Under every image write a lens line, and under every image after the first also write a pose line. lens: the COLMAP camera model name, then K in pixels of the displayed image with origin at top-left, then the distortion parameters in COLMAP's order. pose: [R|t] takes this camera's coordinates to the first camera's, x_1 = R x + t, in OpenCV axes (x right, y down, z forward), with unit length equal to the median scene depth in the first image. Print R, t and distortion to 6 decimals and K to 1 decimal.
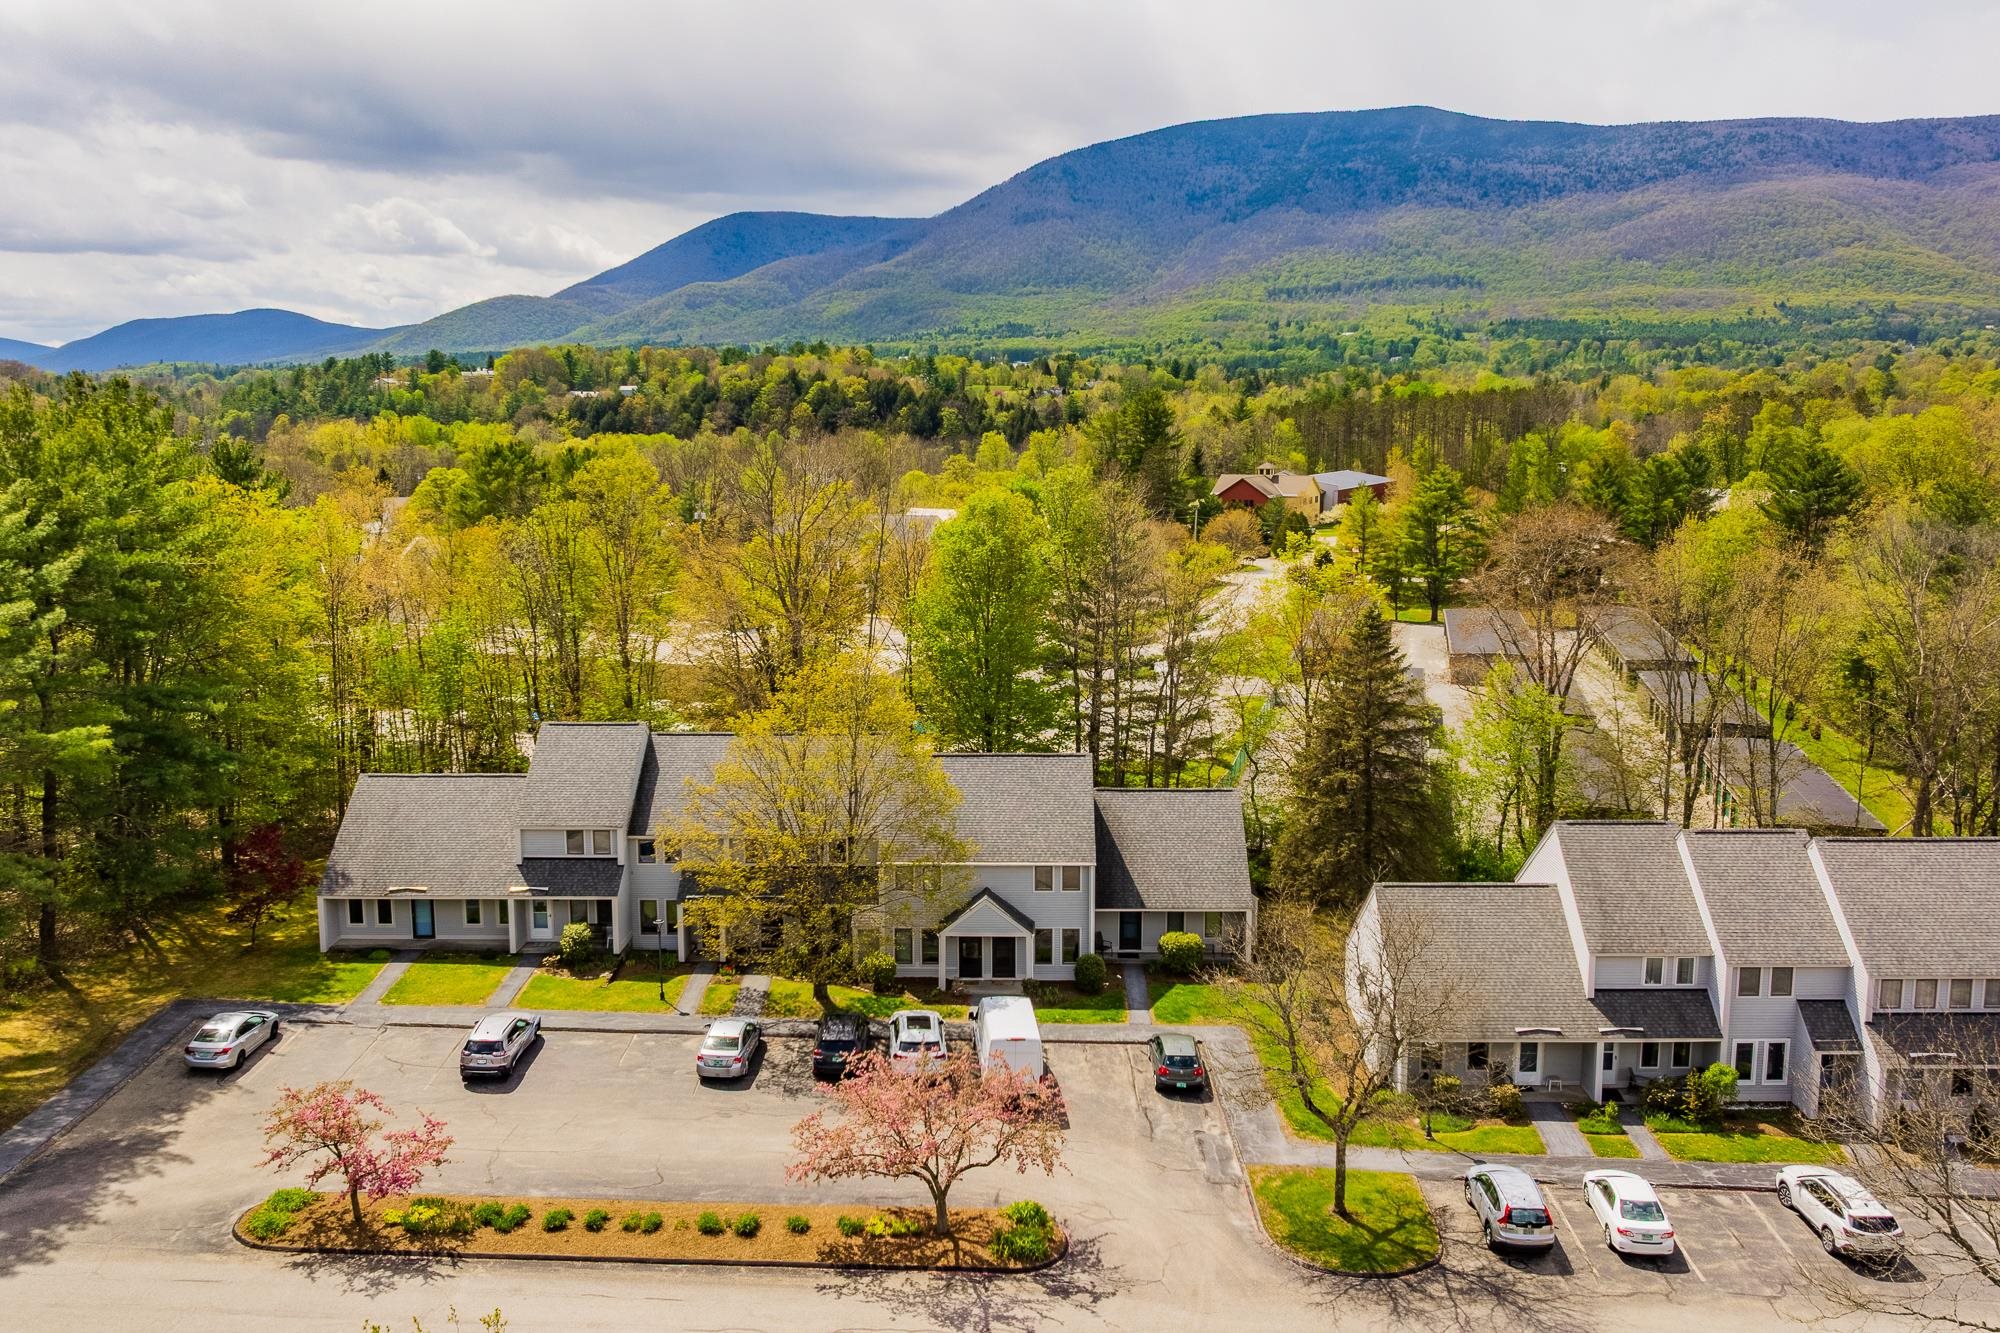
lens RADIAL K [[1661.6, 0, 1017.8], [0, 1661.6, 658.1], [0, 0, 1]] dist [-0.012057, -0.019558]
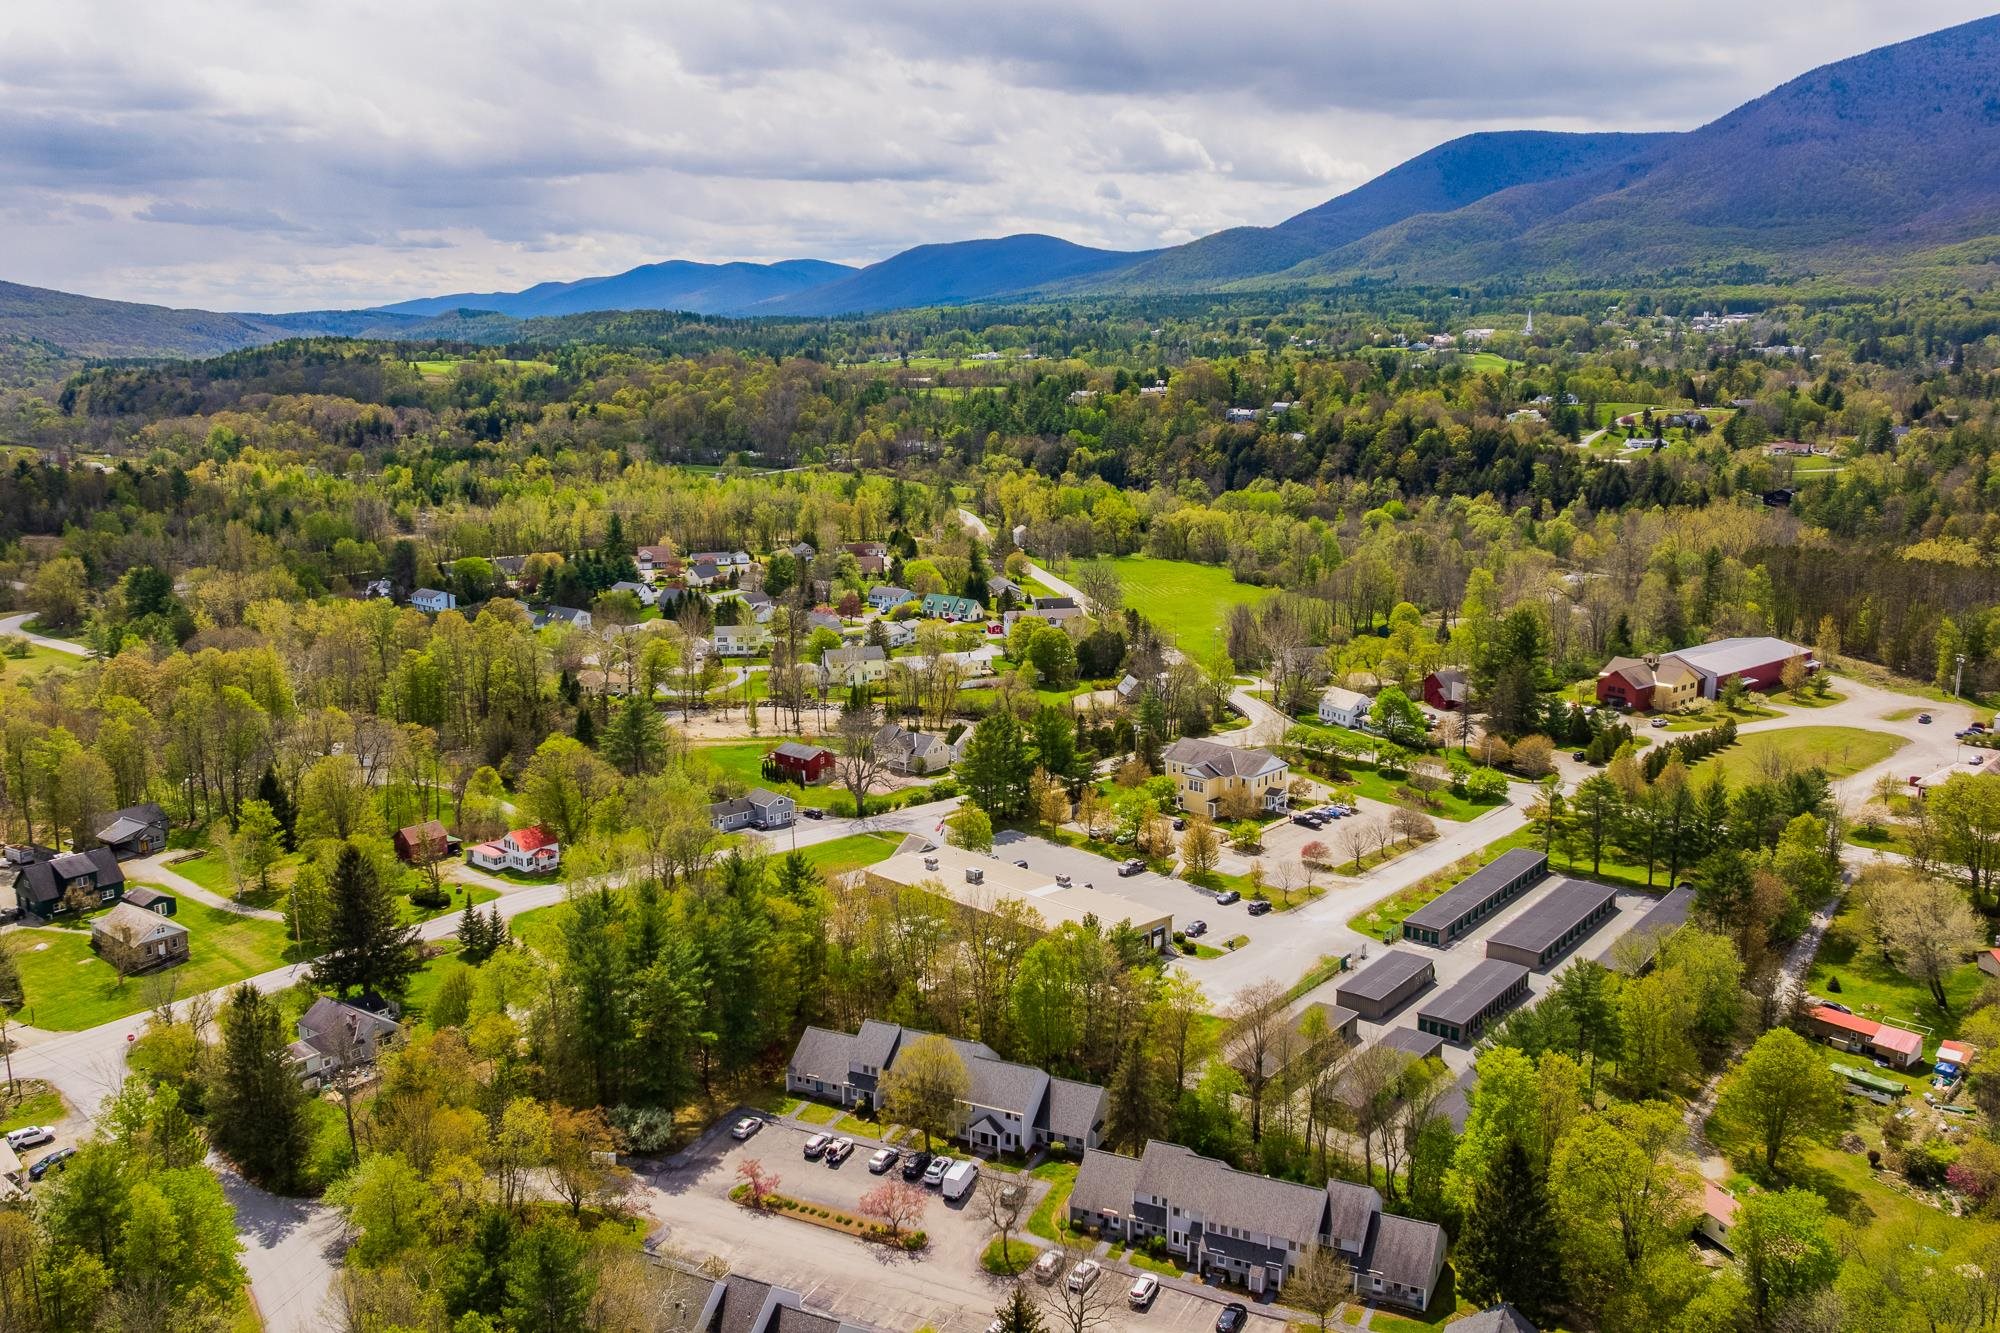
lens RADIAL K [[1661.6, 0, 1017.4], [0, 1661.6, 669.2], [0, 0, 1]] dist [-0.012057, -0.019558]
pose [[0.909409, 0.085178, -0.407086, 1.092390], [-0.060522, 0.995487, 0.073093, -0.811854], [0.411475, -0.041834, 0.910460, -1.489166]]
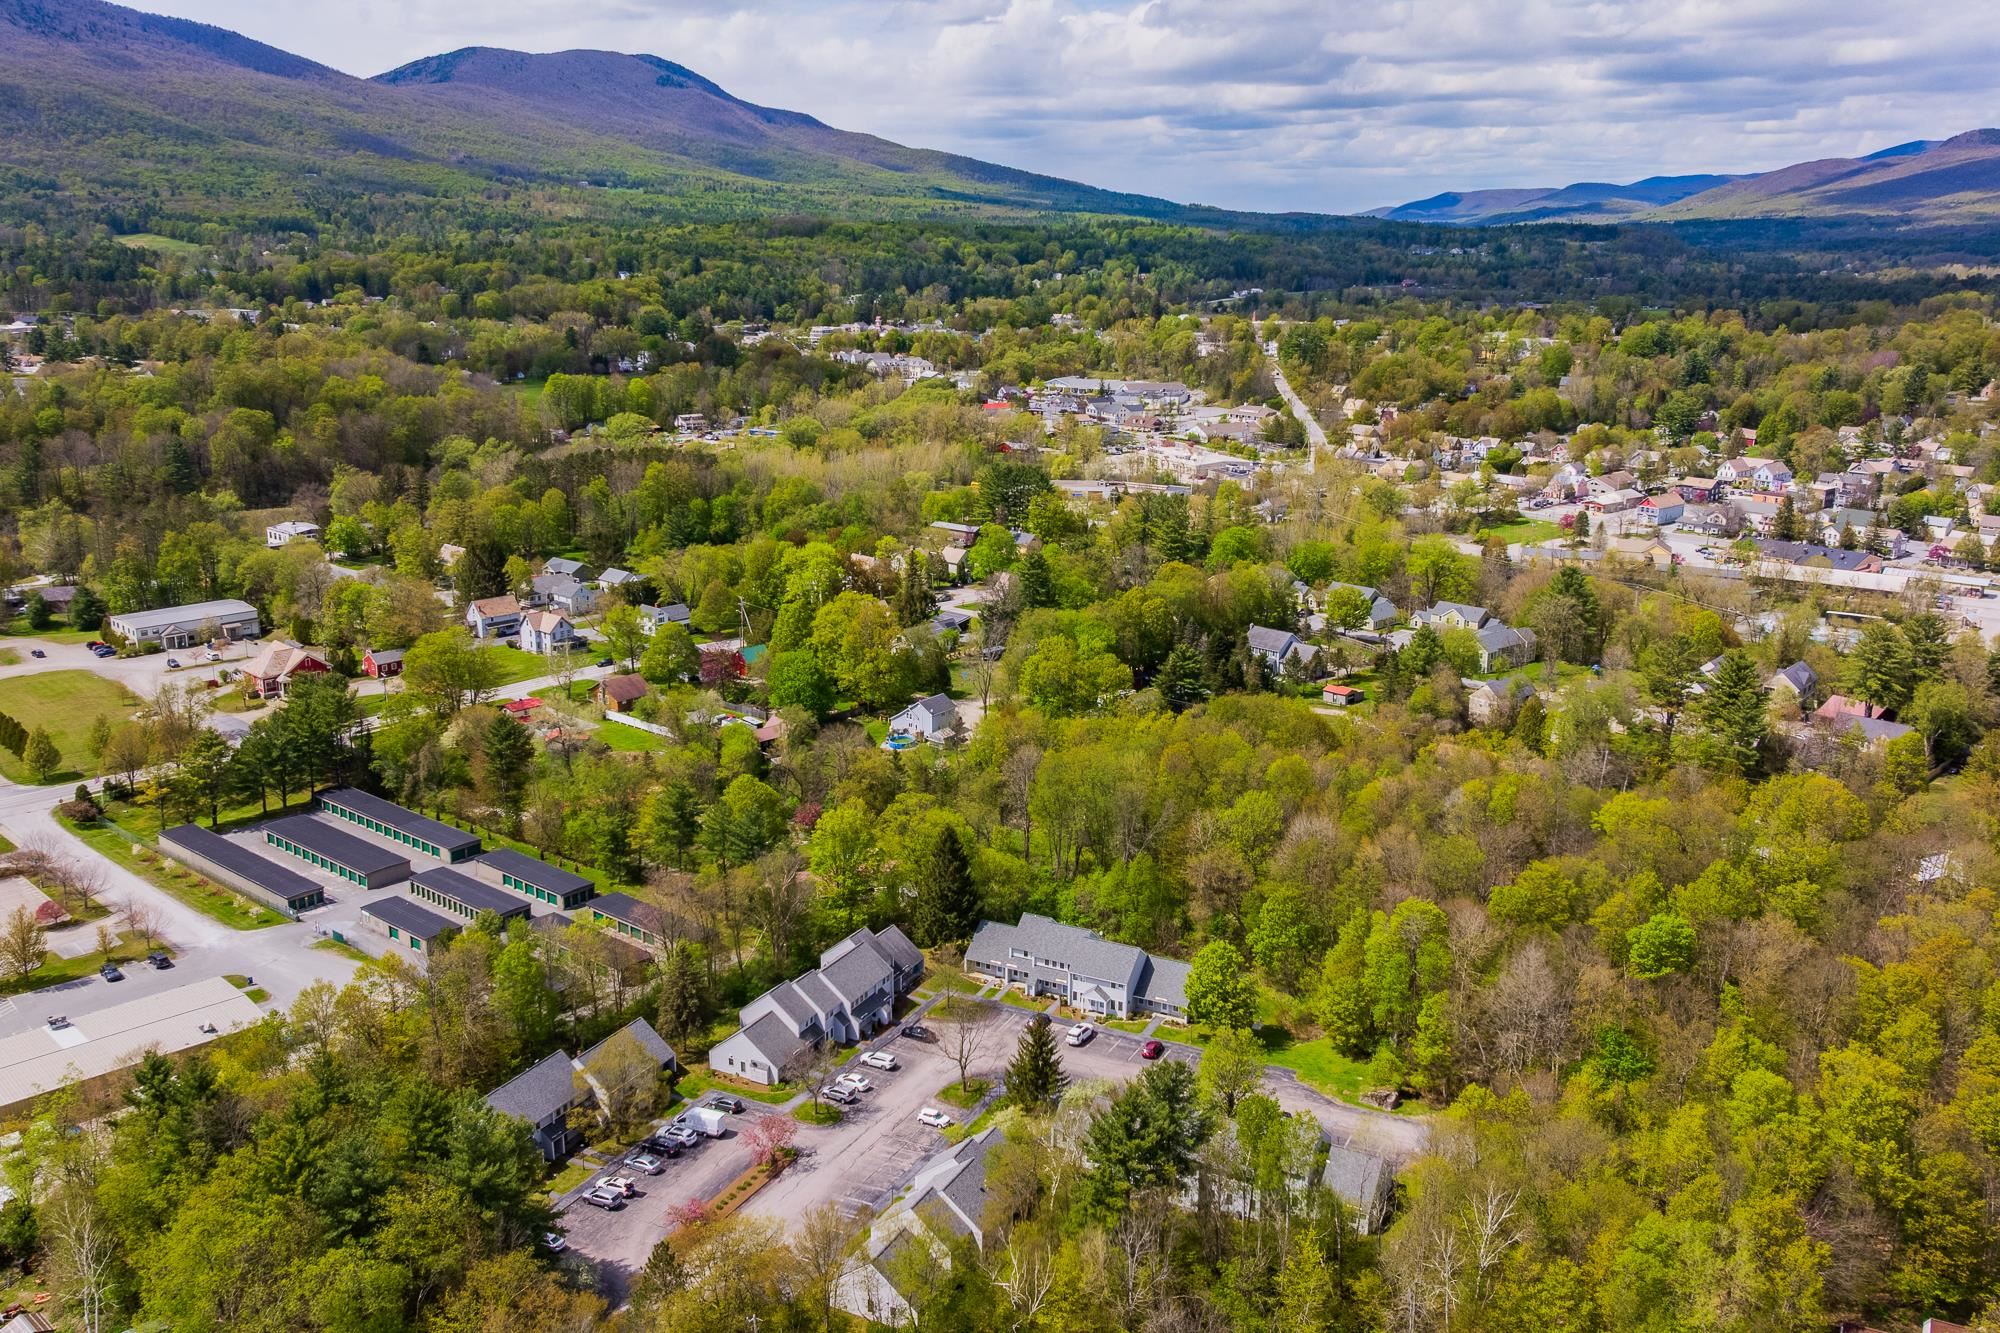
lens RADIAL K [[1661.6, 0, 1014.2], [0, 1661.6, 664.4], [0, 0, 1]] dist [-0.012057, -0.019558]
pose [[0.435174, -0.221350, 0.872713, -2.108715], [0.127572, 0.974688, 0.183600, -1.035101], [-0.891263, 0.031436, 0.452397, -0.951103]]
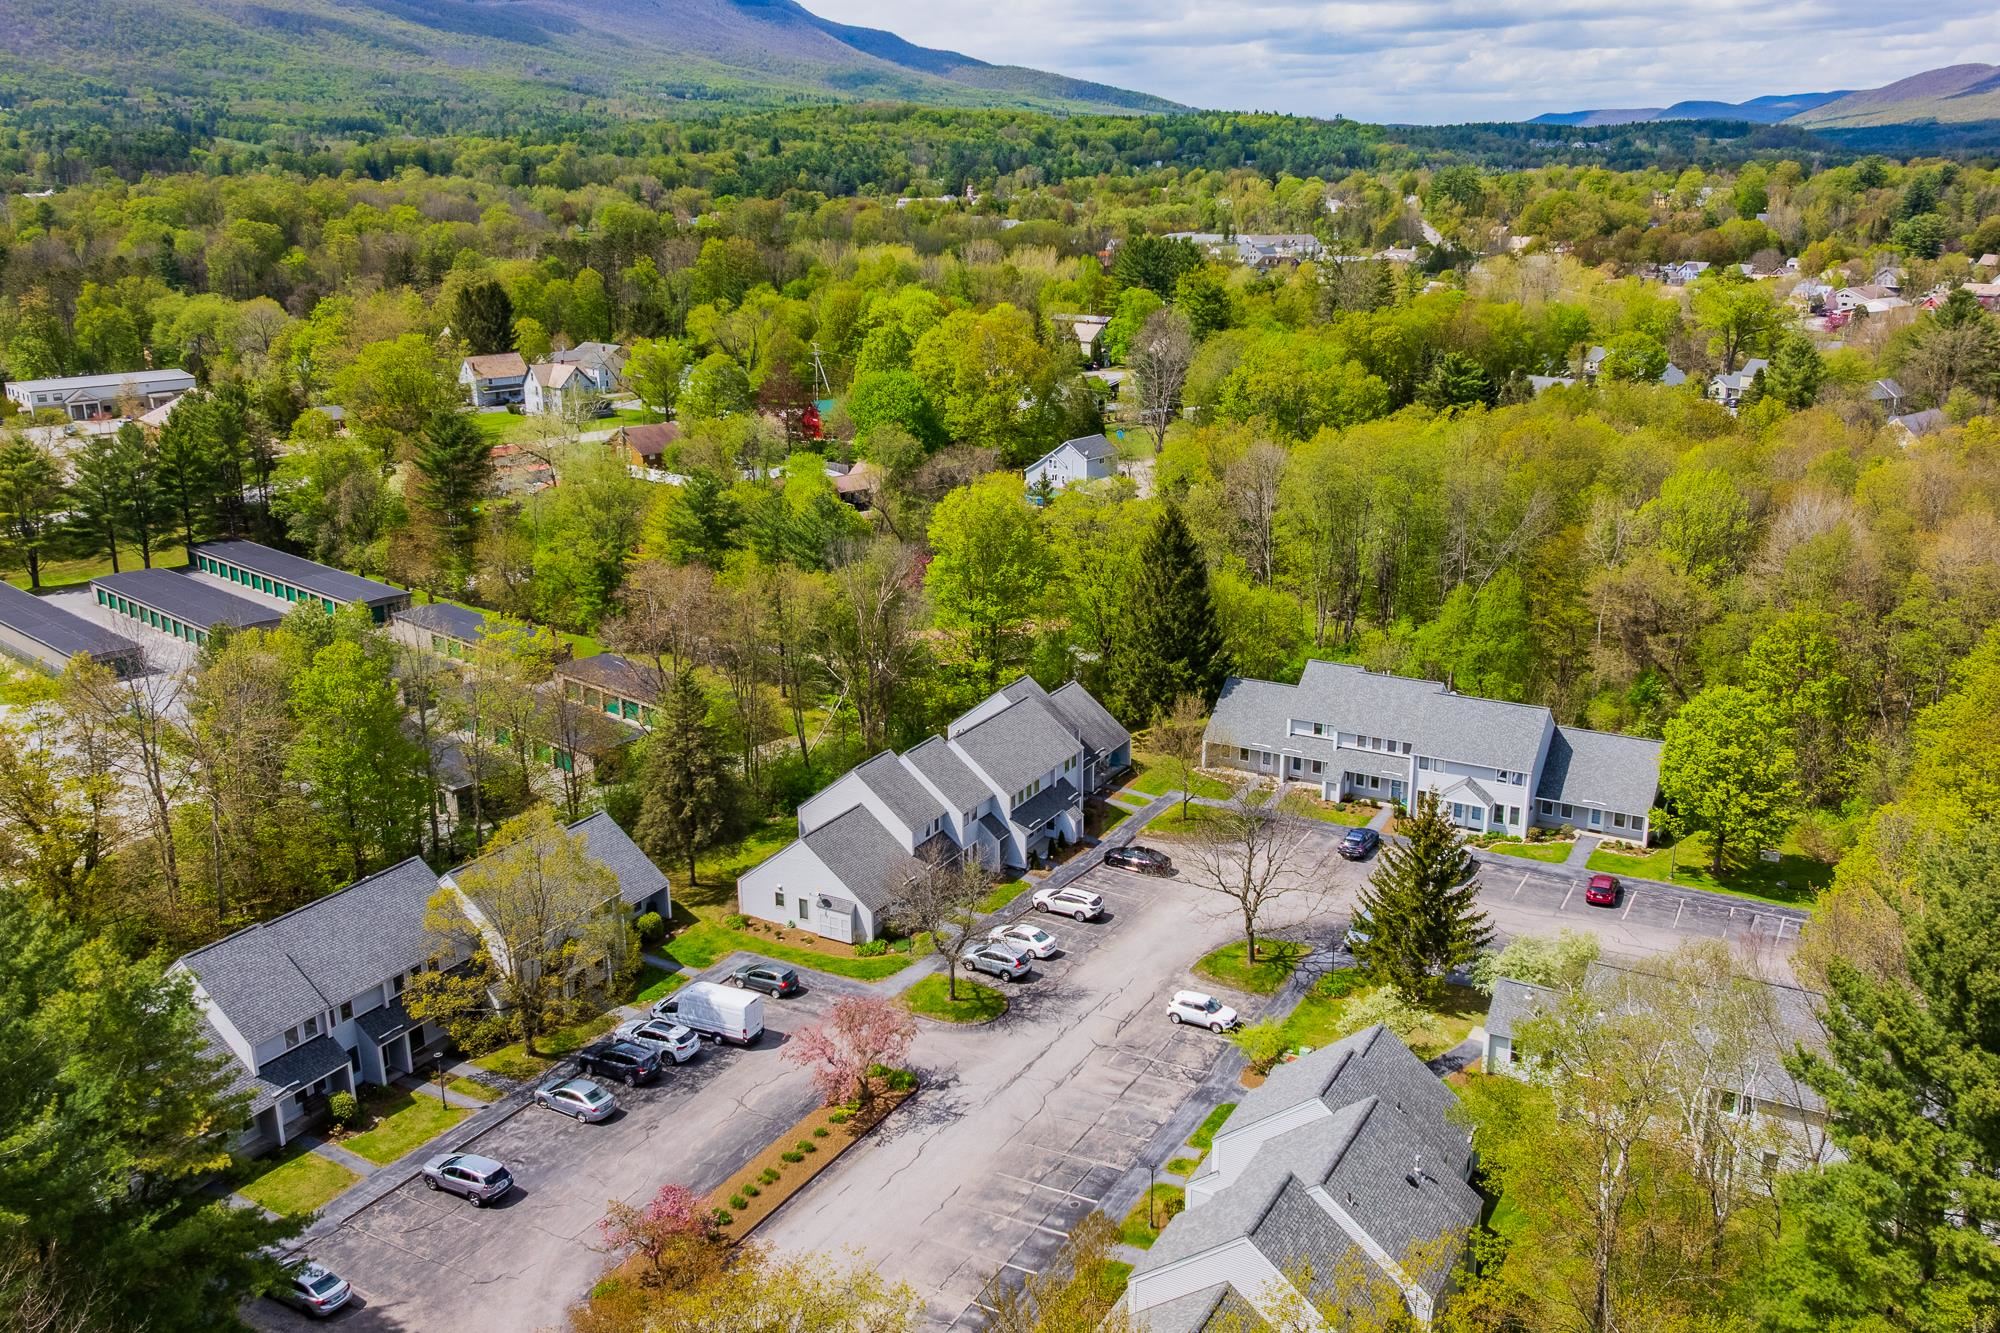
lens RADIAL K [[1661.6, 0, 1014.6], [0, 1661.6, 664.0], [0, 0, 1]] dist [-0.012057, -0.019558]
pose [[0.478133, -0.251838, 0.841408, -0.955551], [0.135325, 0.967693, 0.212737, -0.329684], [-0.867800, 0.012147, 0.496766, -0.028724]]
